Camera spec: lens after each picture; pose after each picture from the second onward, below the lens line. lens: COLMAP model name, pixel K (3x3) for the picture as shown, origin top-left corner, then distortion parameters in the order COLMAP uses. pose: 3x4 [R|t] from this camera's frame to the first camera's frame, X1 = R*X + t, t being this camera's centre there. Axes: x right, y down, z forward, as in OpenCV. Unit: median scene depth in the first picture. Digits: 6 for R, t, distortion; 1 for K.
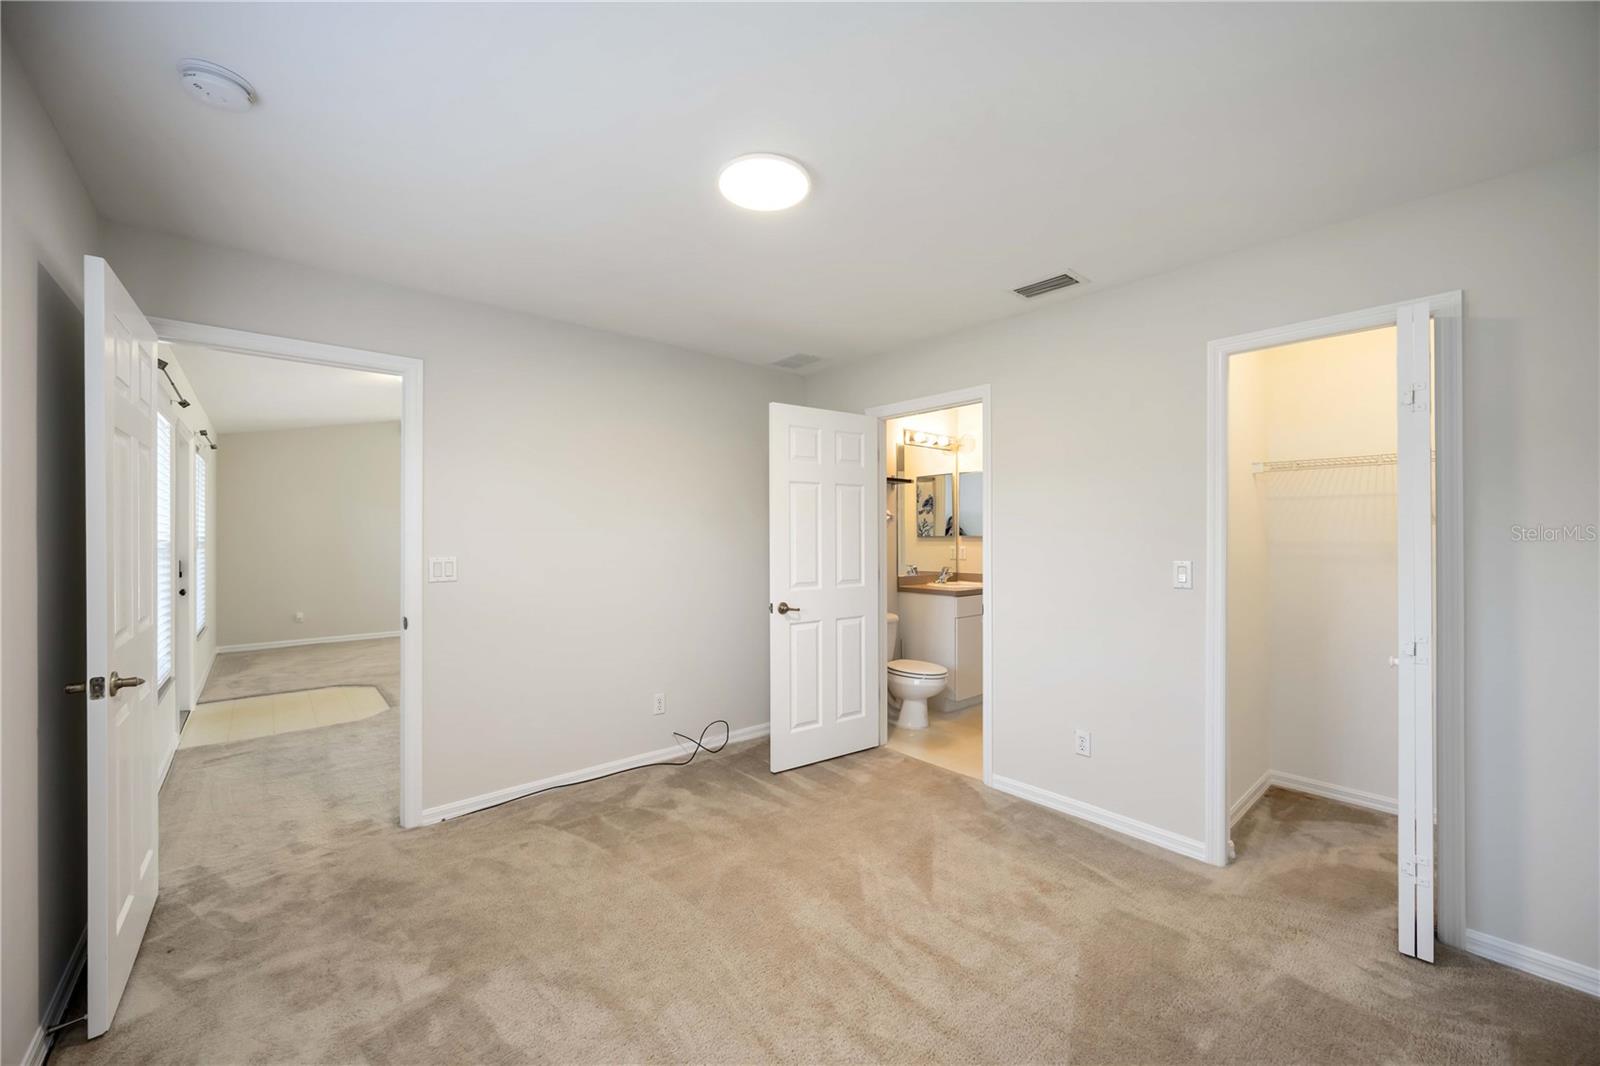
lens RADIAL K [[621.8, 0, 796.2], [0, 621.8, 540.0], [0, 0, 1]] dist [0.000659, 0.000200]
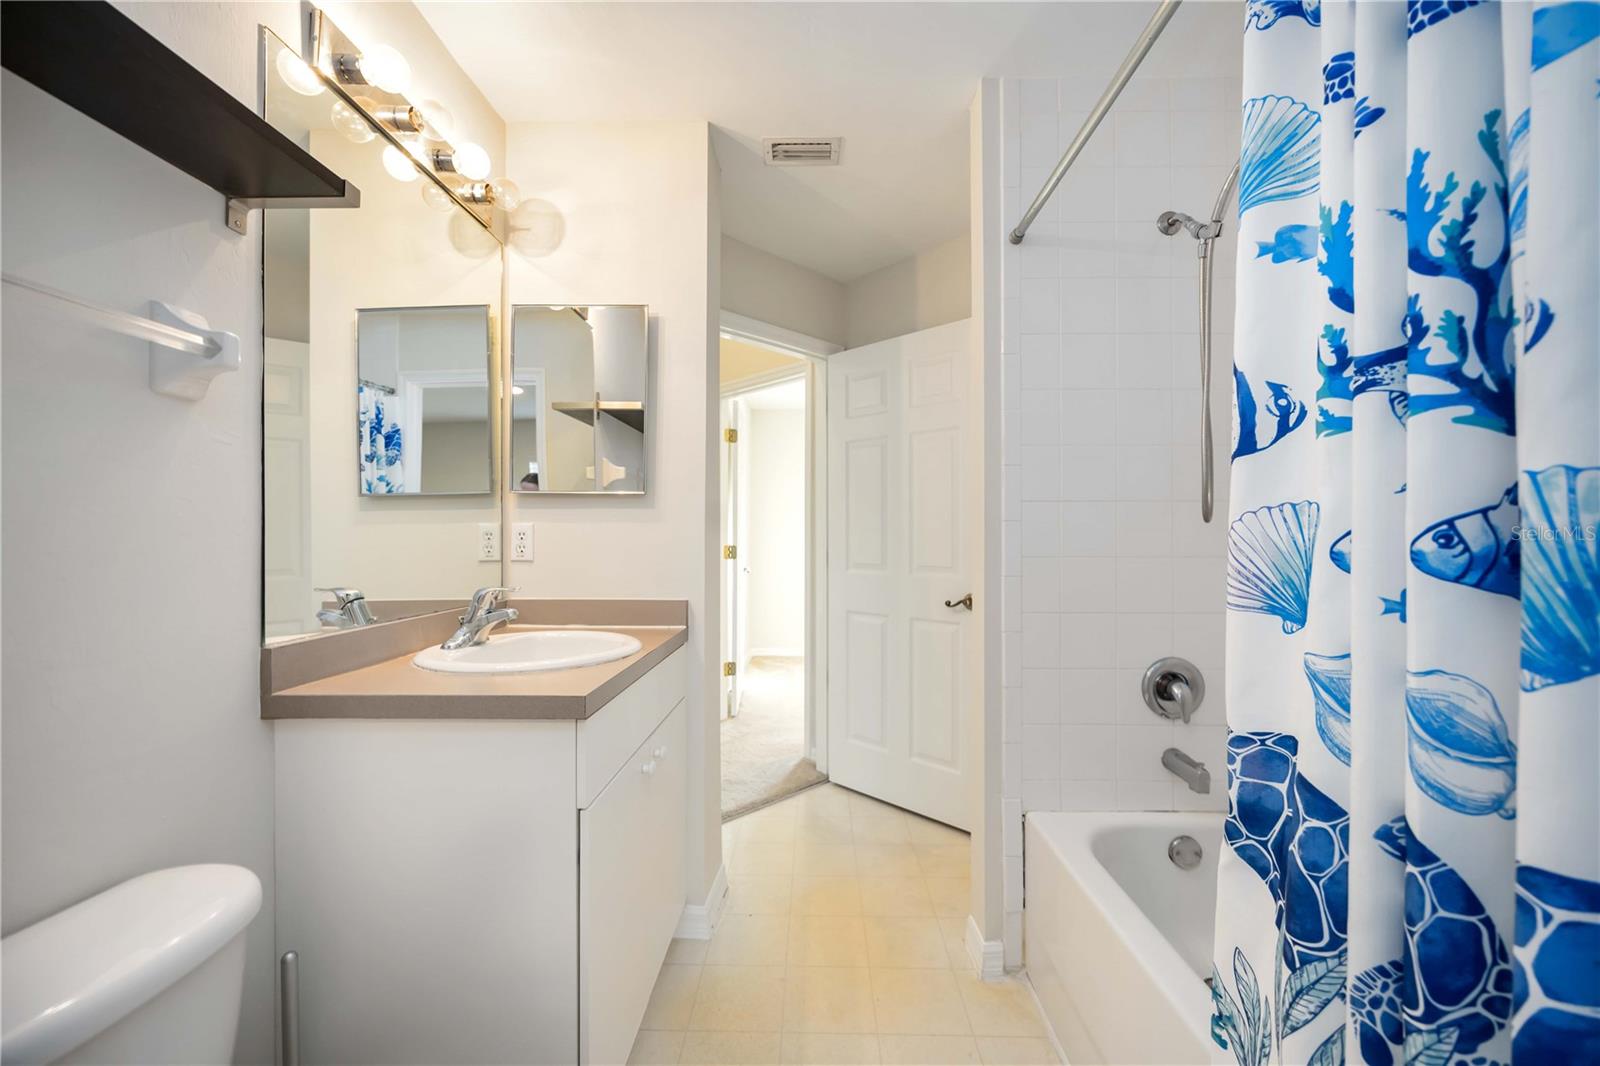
lens RADIAL K [[621.8, 0, 796.2], [0, 621.8, 540.0], [0, 0, 1]] dist [0.000659, 0.000200]
pose [[0.691952, -0.003623, 0.721934, 0.124985], [-0.001978, 0.999974, 0.006914, 0.017124], [-0.721941, -0.006212, 0.691927, 0.657223]]
